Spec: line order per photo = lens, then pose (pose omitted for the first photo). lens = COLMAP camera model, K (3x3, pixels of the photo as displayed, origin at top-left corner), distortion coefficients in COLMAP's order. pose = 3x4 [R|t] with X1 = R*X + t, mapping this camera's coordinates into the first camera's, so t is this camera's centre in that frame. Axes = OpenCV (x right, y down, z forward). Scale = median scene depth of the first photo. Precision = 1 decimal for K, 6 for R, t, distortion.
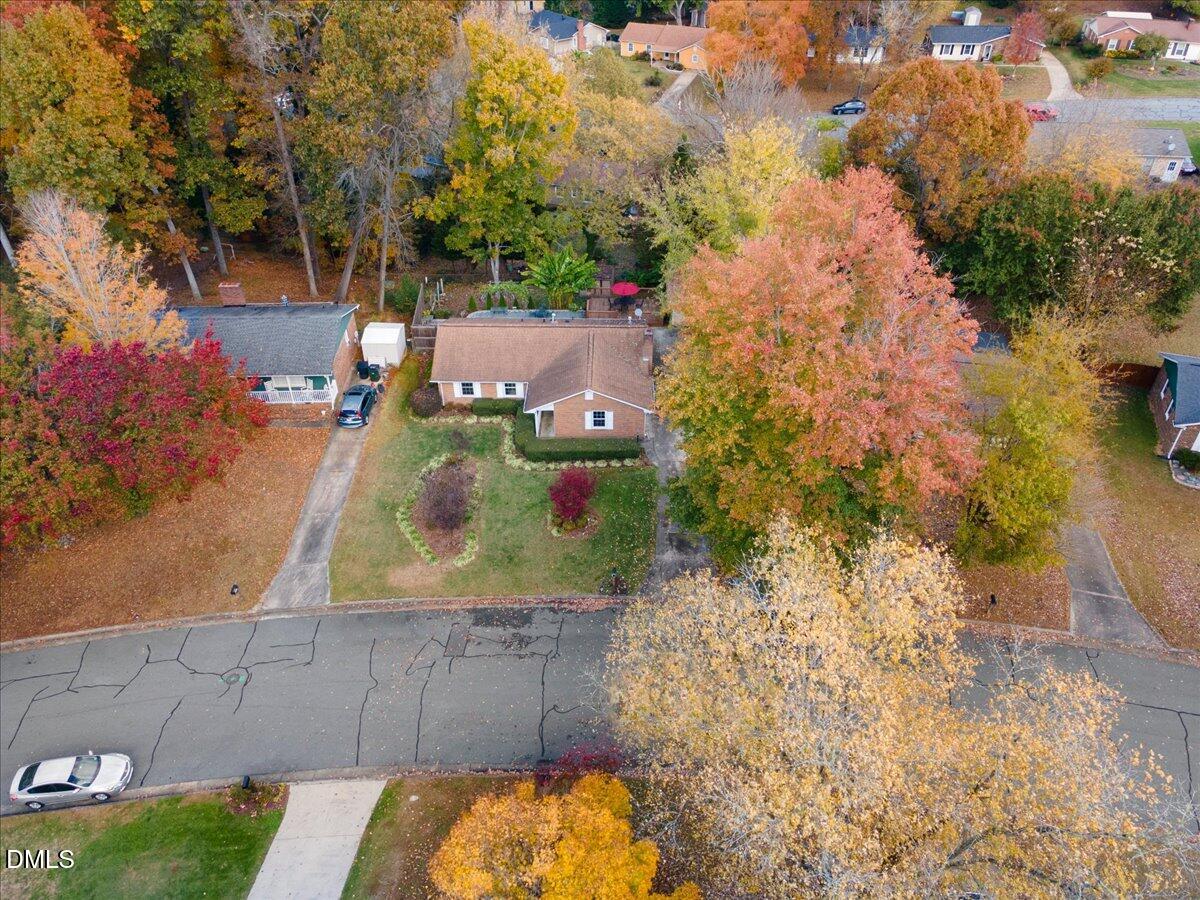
lens RADIAL K [[875.0, 0, 609.1], [0, 875.0, 449.8], [0, 0, 1]] dist [0.043719, 0.002980]
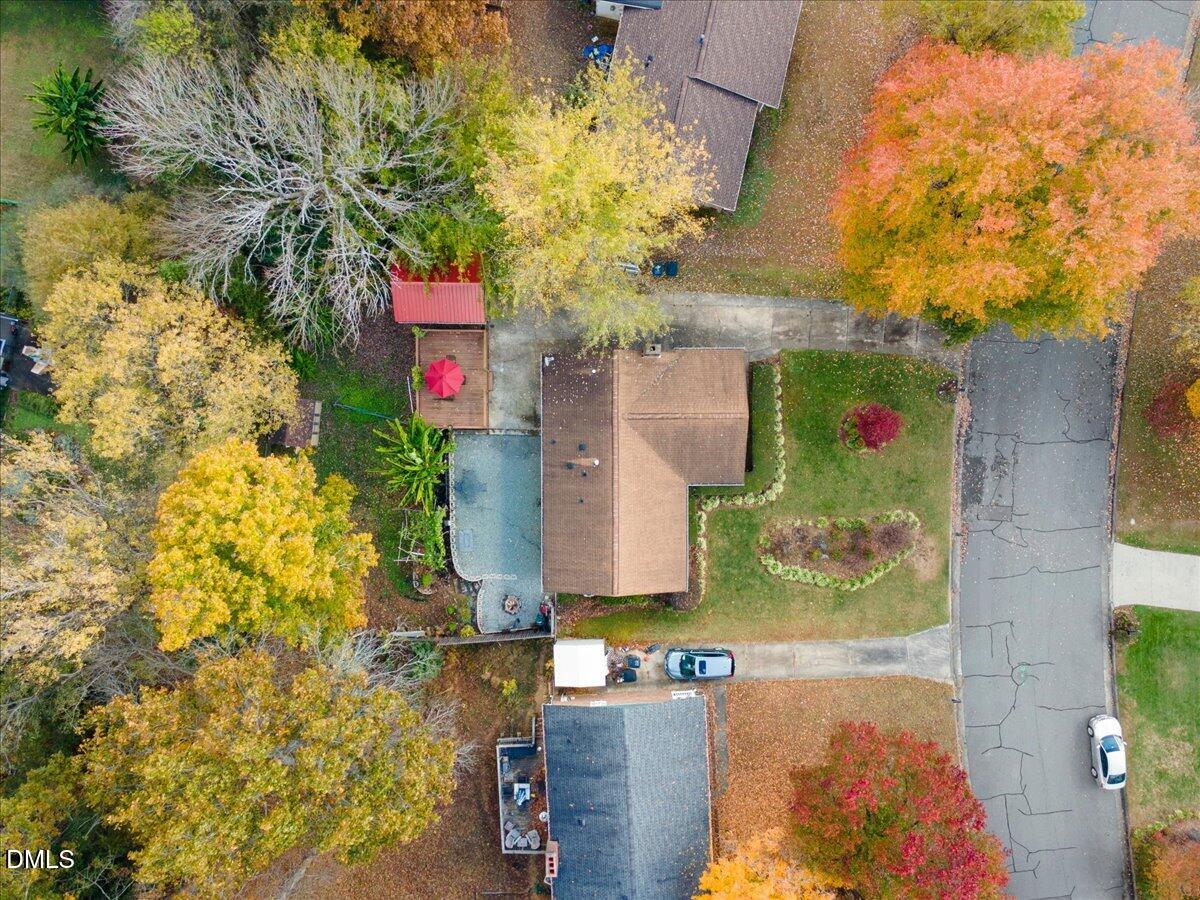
lens RADIAL K [[875.0, 0, 609.1], [0, 875.0, 449.8], [0, 0, 1]] dist [0.043719, 0.002980]
pose [[-0.012091, -0.999202, -0.038066, -0.019525], [0.593714, -0.037806, 0.803788, -0.912004], [-0.804586, -0.012882, 0.593697, 0.551525]]
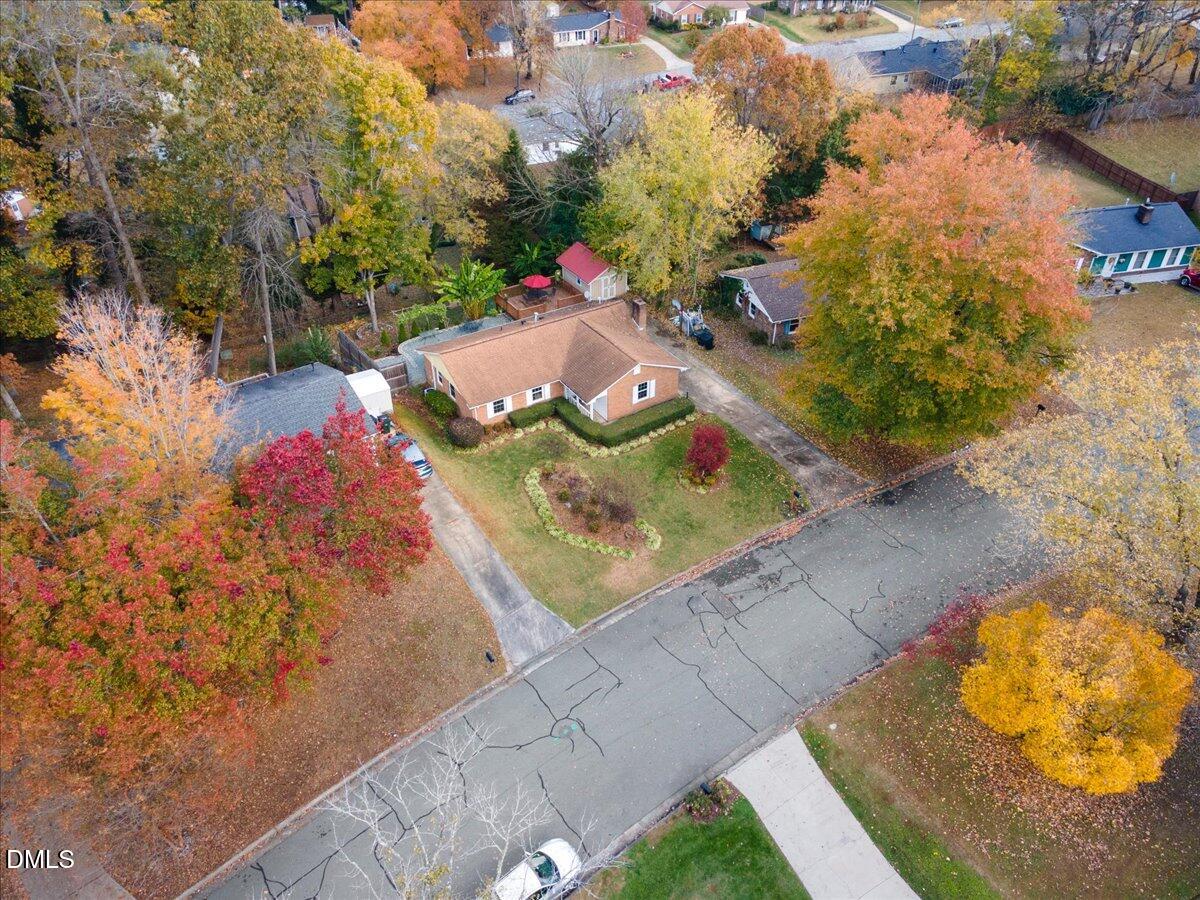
lens RADIAL K [[875.0, 0, 609.1], [0, 875.0, 449.8], [0, 0, 1]] dist [0.043719, 0.002980]
pose [[0.834387, -0.322068, 0.447292, -0.548102], [0.327316, 0.942463, 0.068030, -0.054075], [-0.443466, 0.089643, 0.891797, 0.095324]]
